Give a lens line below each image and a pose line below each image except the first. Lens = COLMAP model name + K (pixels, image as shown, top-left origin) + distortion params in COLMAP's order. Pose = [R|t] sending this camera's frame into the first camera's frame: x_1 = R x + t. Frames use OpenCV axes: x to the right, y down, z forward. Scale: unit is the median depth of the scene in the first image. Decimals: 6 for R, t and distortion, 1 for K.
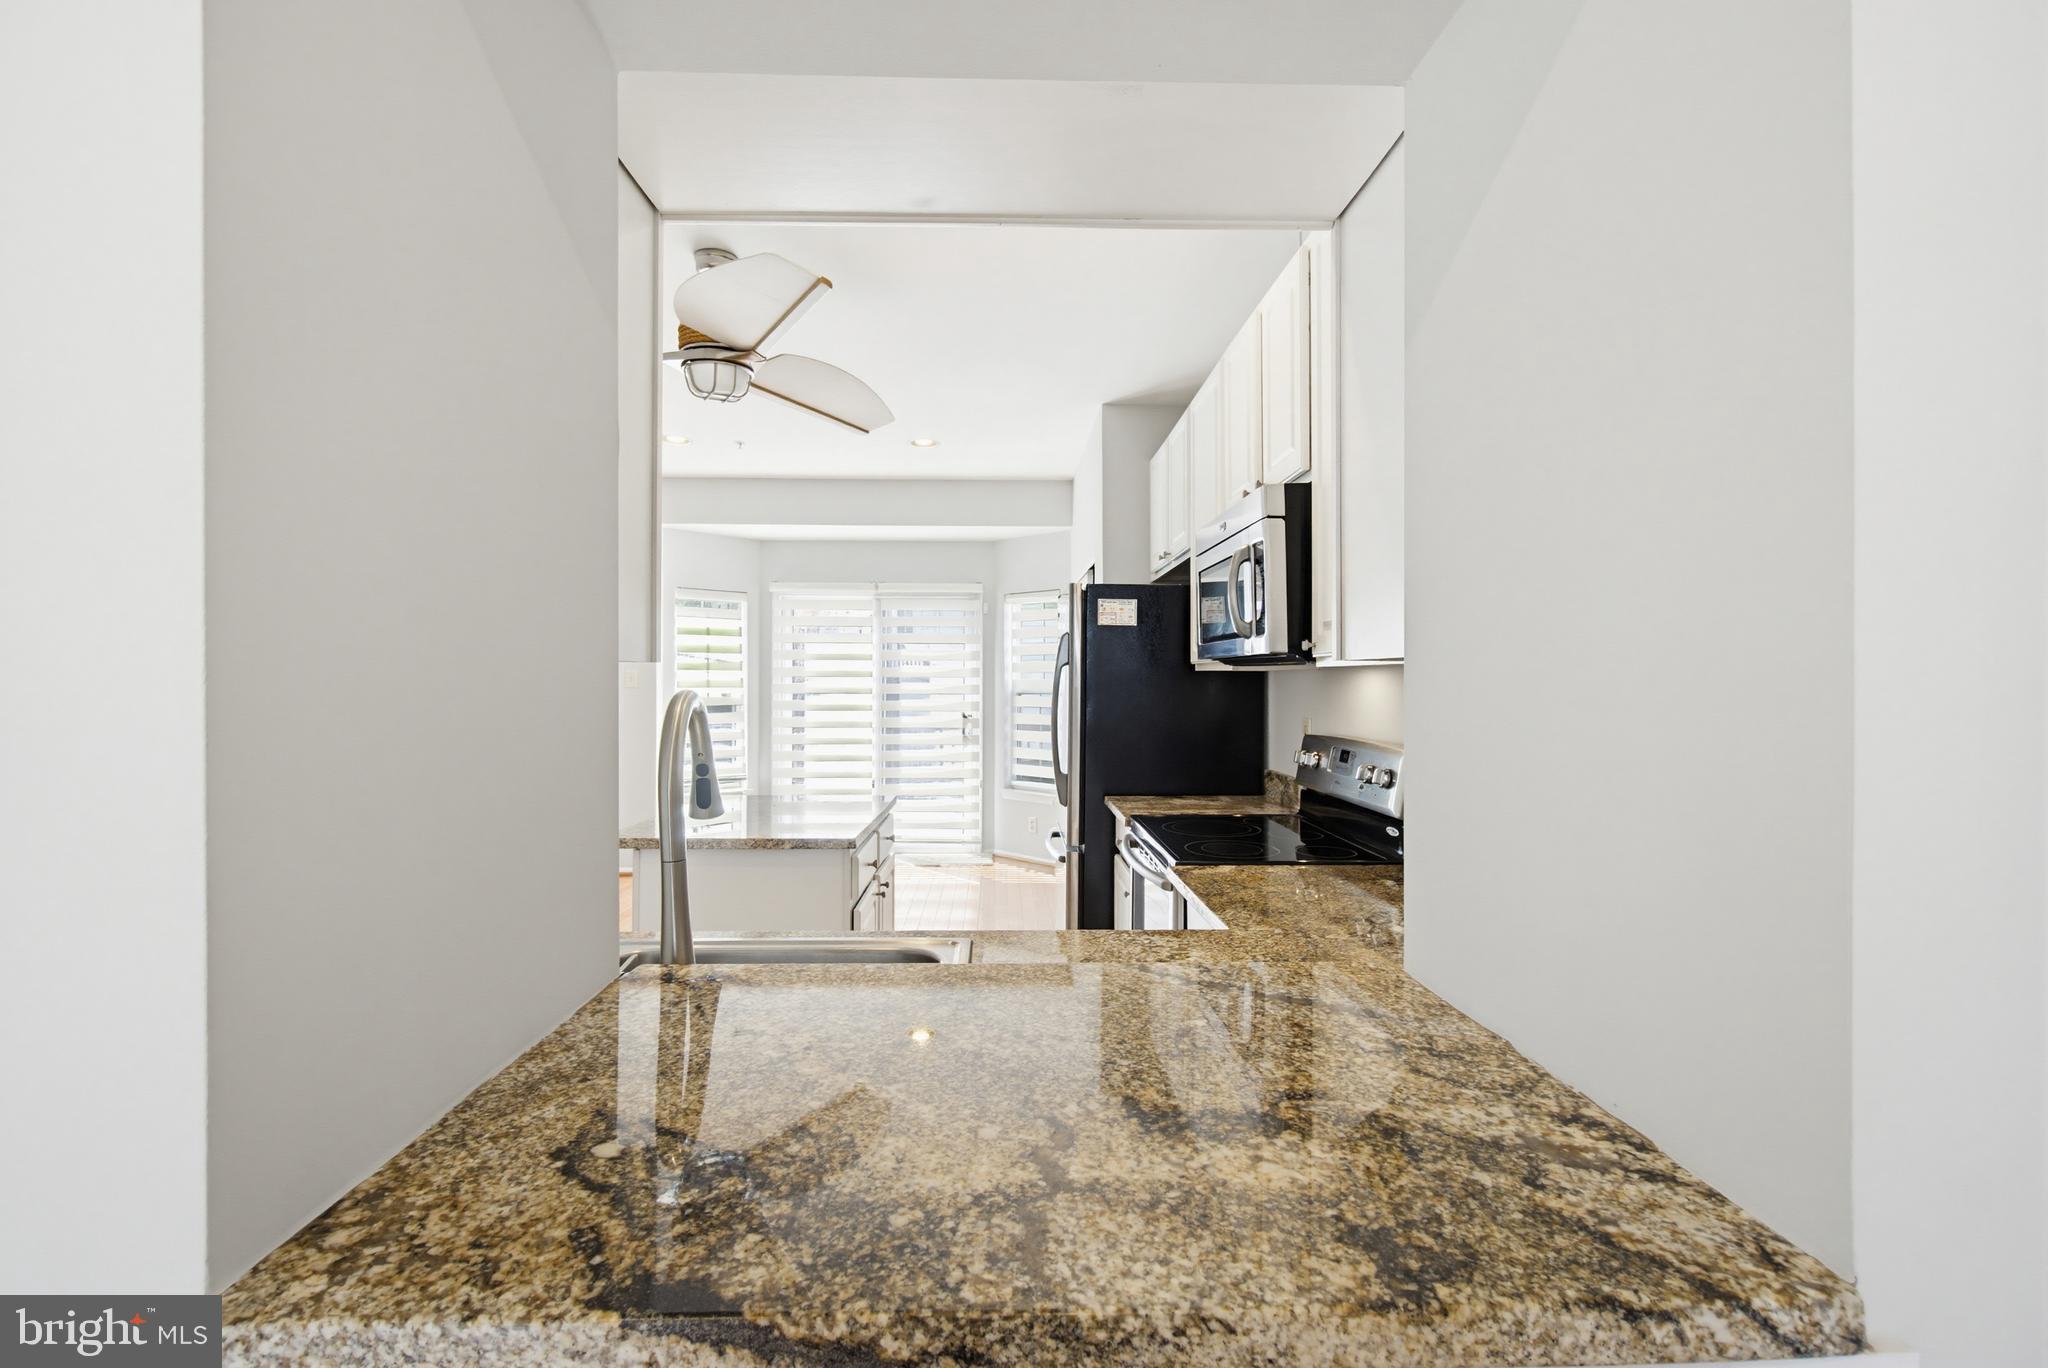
lens RADIAL K [[895.0, 0, 1016.8], [0, 895.0, 680.2], [0, 0, 1]] dist [-0.000381, 0.000034]
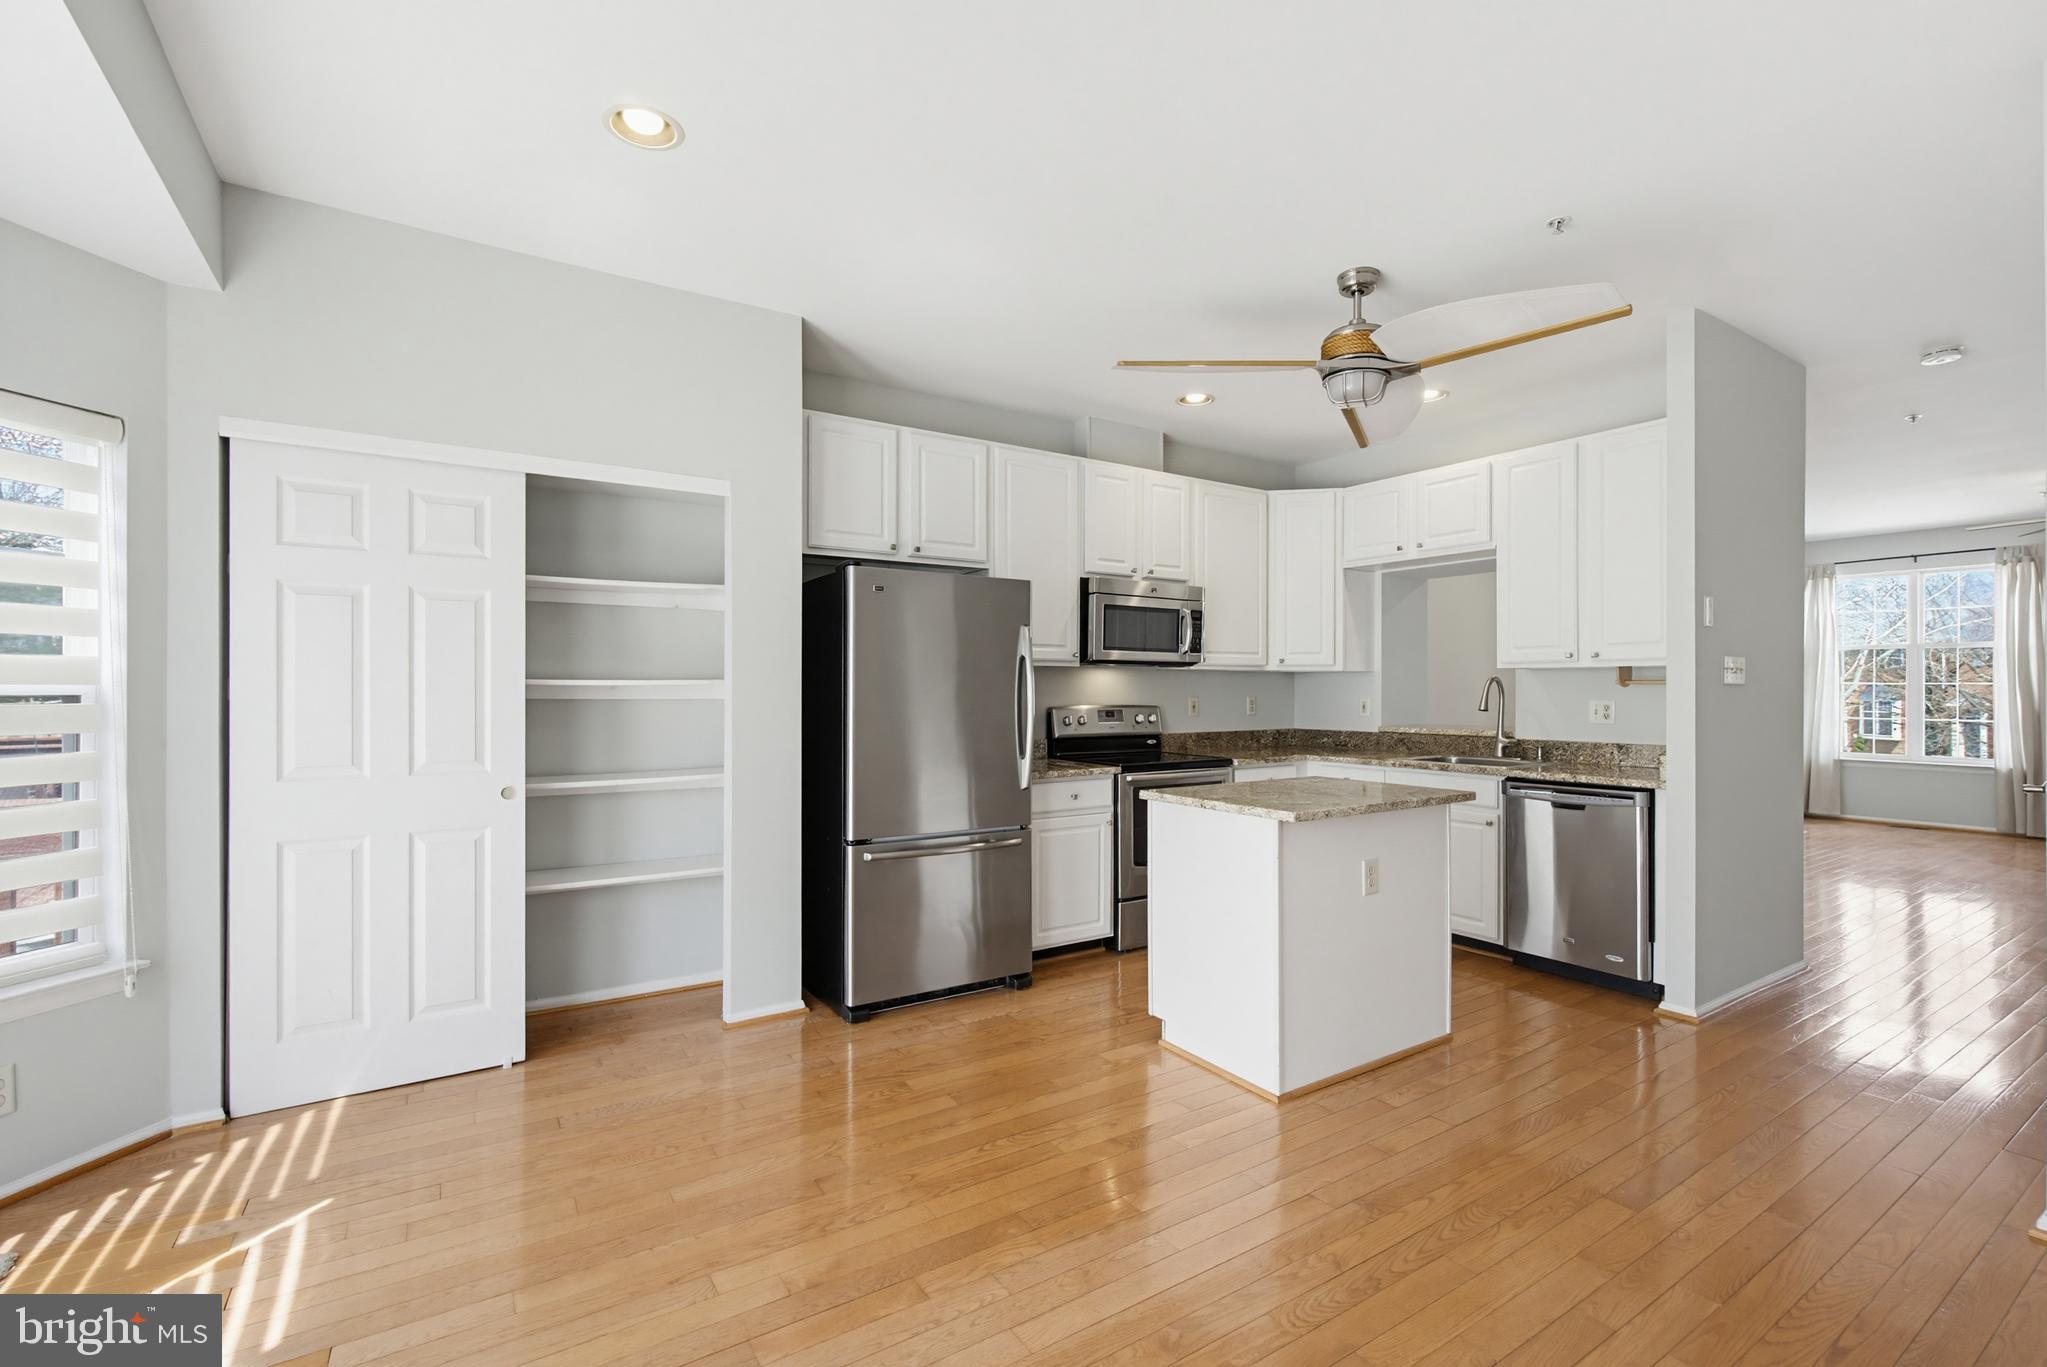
lens RADIAL K [[896.3, 0, 1036.8], [0, 896.3, 688.1], [0, 0, 1]] dist [-0.002663, -0.000122]
pose [[-0.537965, -0.001697, 0.842965, -0.451000], [-0.001485, 0.999998, 0.001065, 0.011317], [-0.842966, -0.000678, -0.537967, 0.828791]]
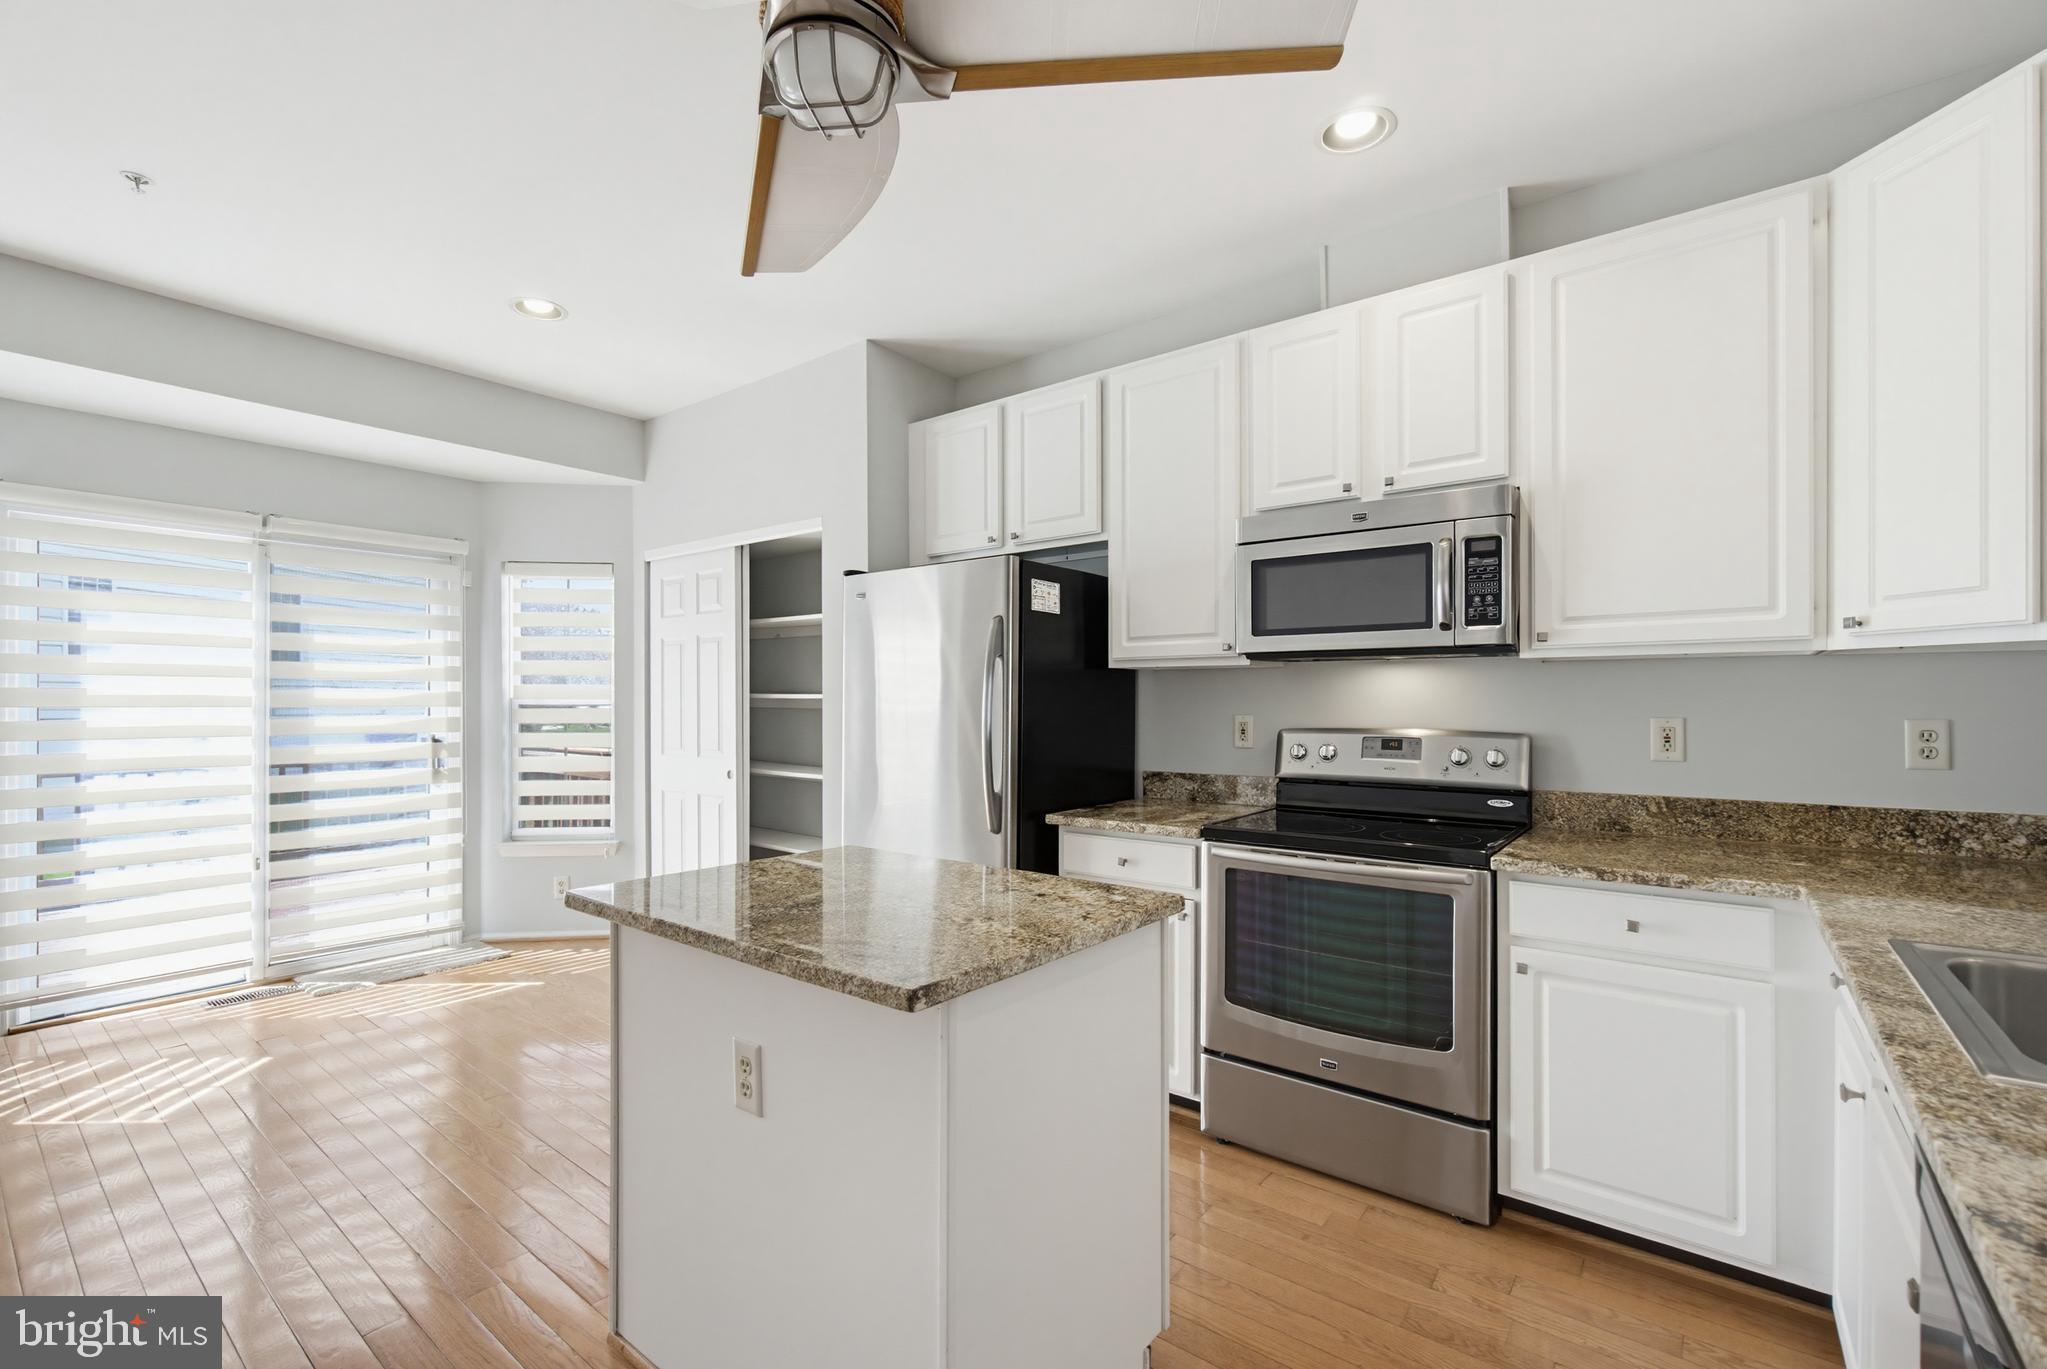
lens RADIAL K [[888.3, 0, 1021.0], [0, 888.3, 704.6], [0, 0, 1]] dist [-0.000593, 0.000178]
pose [[0.630307, -0.006260, 0.776320, -0.293382], [0.002890, 0.999979, 0.005717, 0.011811], [-0.776340, -0.001359, 0.630312, 0.256404]]
